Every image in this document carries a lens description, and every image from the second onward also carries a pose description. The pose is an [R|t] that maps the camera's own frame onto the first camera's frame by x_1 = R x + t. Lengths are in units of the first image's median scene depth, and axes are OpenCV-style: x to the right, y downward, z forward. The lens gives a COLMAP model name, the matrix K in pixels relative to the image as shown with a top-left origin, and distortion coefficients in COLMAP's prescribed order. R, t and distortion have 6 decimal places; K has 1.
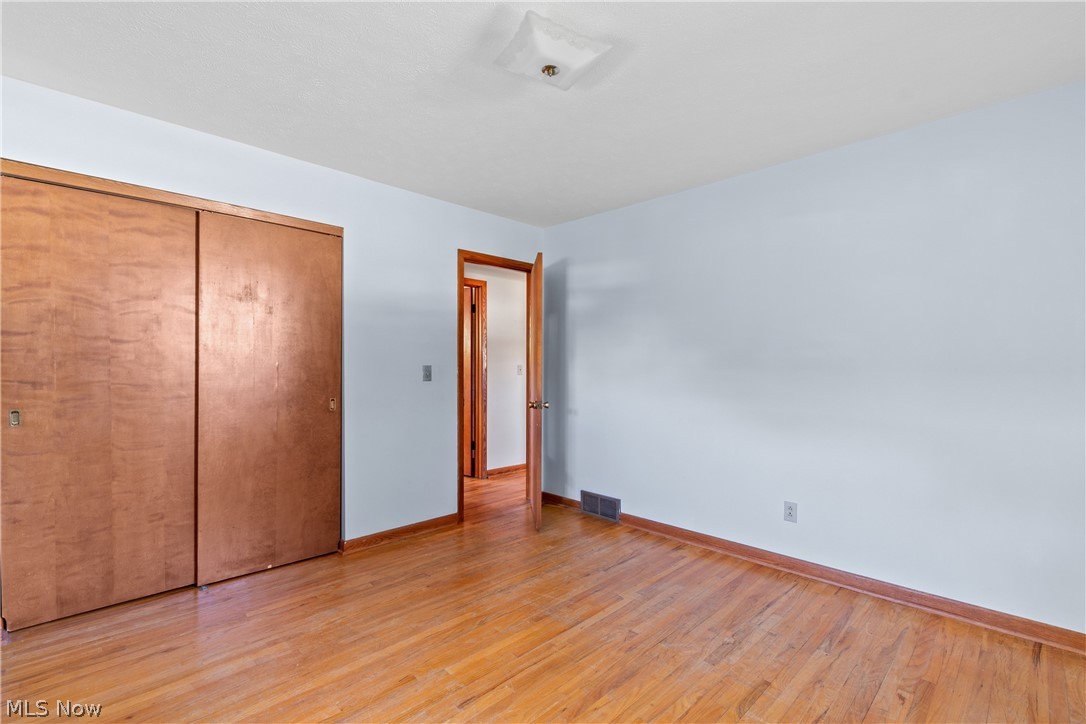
lens RADIAL K [[478.0, 0, 549.7], [0, 478.0, 359.6], [0, 0, 1]] dist [-0.000660, -0.000835]
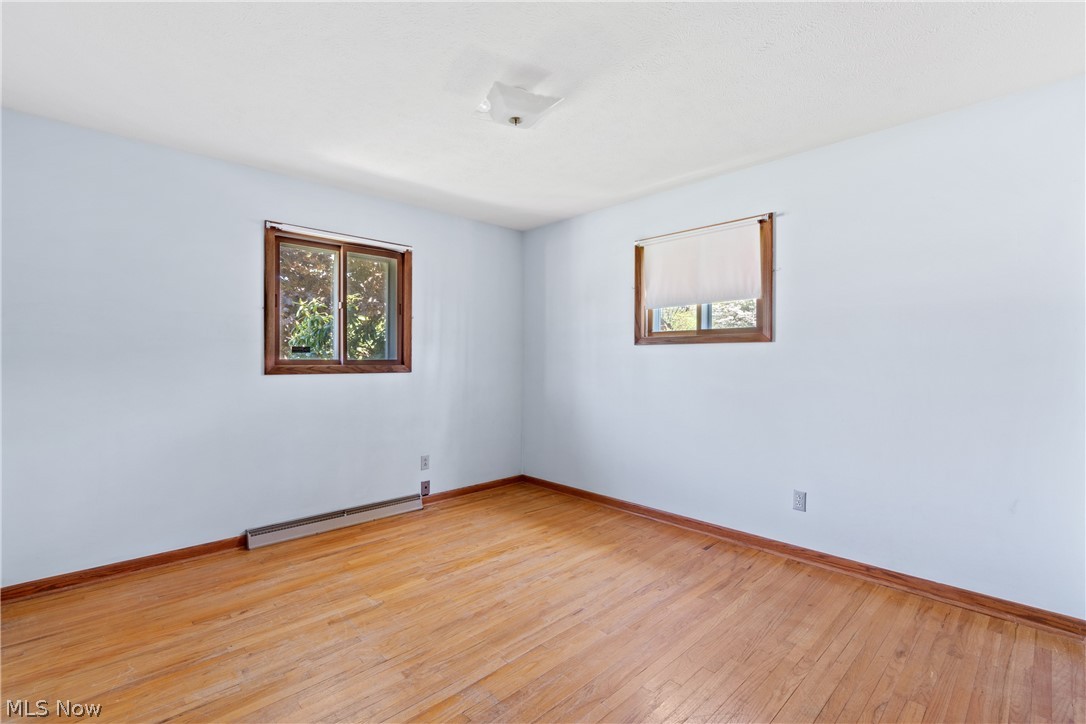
lens RADIAL K [[478.0, 0, 549.7], [0, 478.0, 359.6], [0, 0, 1]] dist [-0.000660, -0.000835]
pose [[-0.999863, -0.005431, 0.015645, -0.098096], [-0.005628, 0.999905, -0.012566, 0.029603], [-0.015576, -0.012652, -0.999799, 2.022871]]
